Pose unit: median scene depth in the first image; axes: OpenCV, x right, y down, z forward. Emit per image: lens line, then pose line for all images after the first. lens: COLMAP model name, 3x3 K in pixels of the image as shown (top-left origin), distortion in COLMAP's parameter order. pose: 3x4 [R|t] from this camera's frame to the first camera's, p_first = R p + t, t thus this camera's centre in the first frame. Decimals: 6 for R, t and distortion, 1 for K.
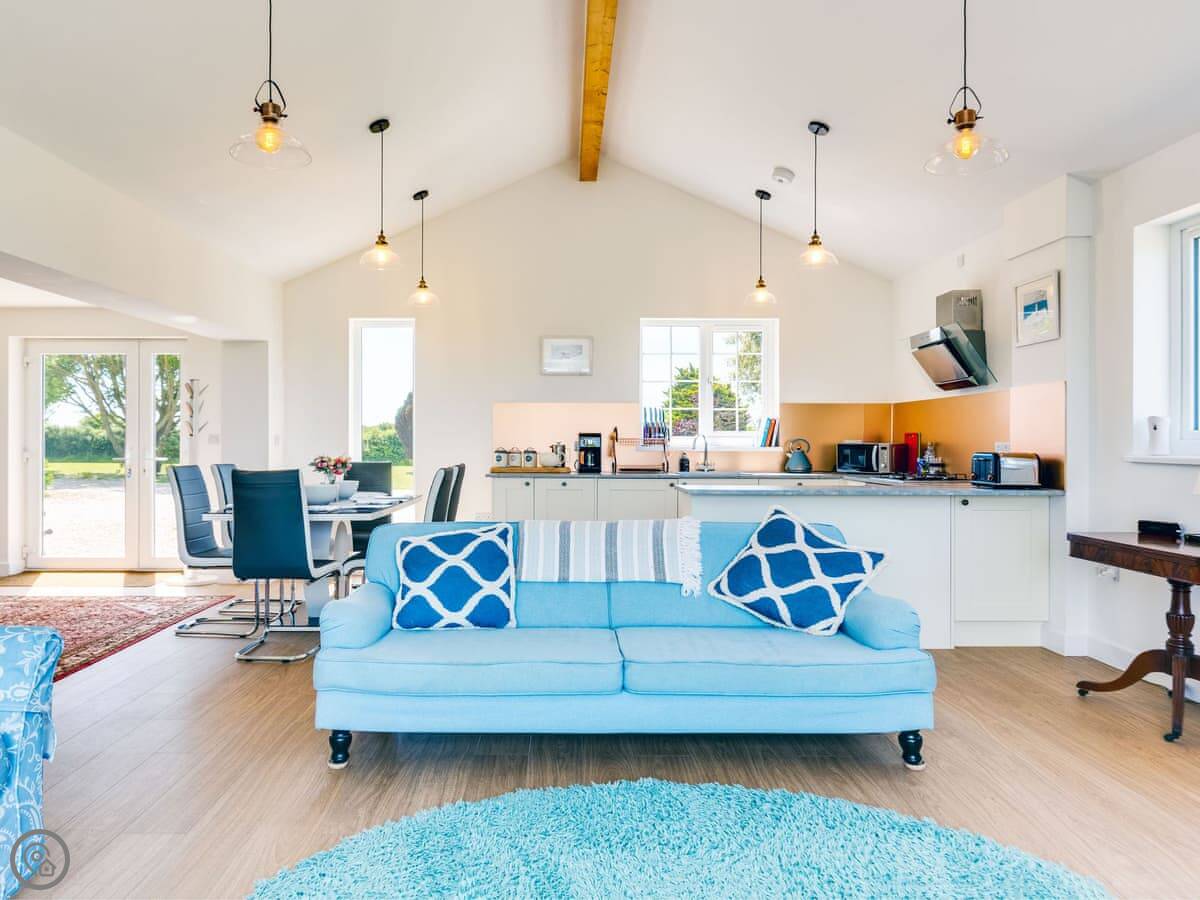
lens RADIAL K [[771.5, 0, 602.2], [0, 771.5, 443.2], [0, 0, 1]] dist [0.001690, -0.001879]
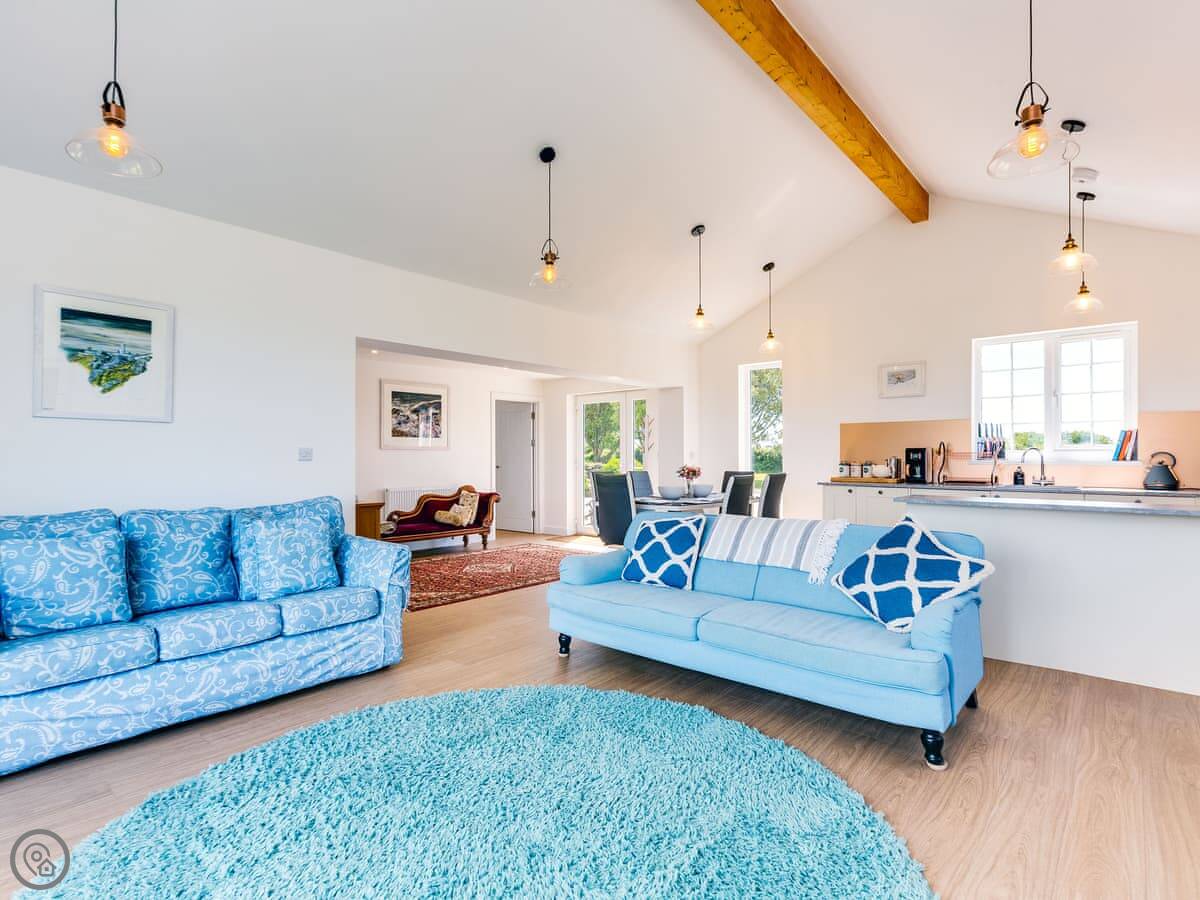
lens RADIAL K [[618.6, 0, 604.8], [0, 618.6, 457.2], [0, 0, 1]] dist [-0.000906, 0.002565]
pose [[0.755893, -0.002142, -0.654692, 0.497290], [0.000673, 0.999997, -0.002495, 0.004279], [0.654695, 0.001446, 0.755892, 0.063690]]
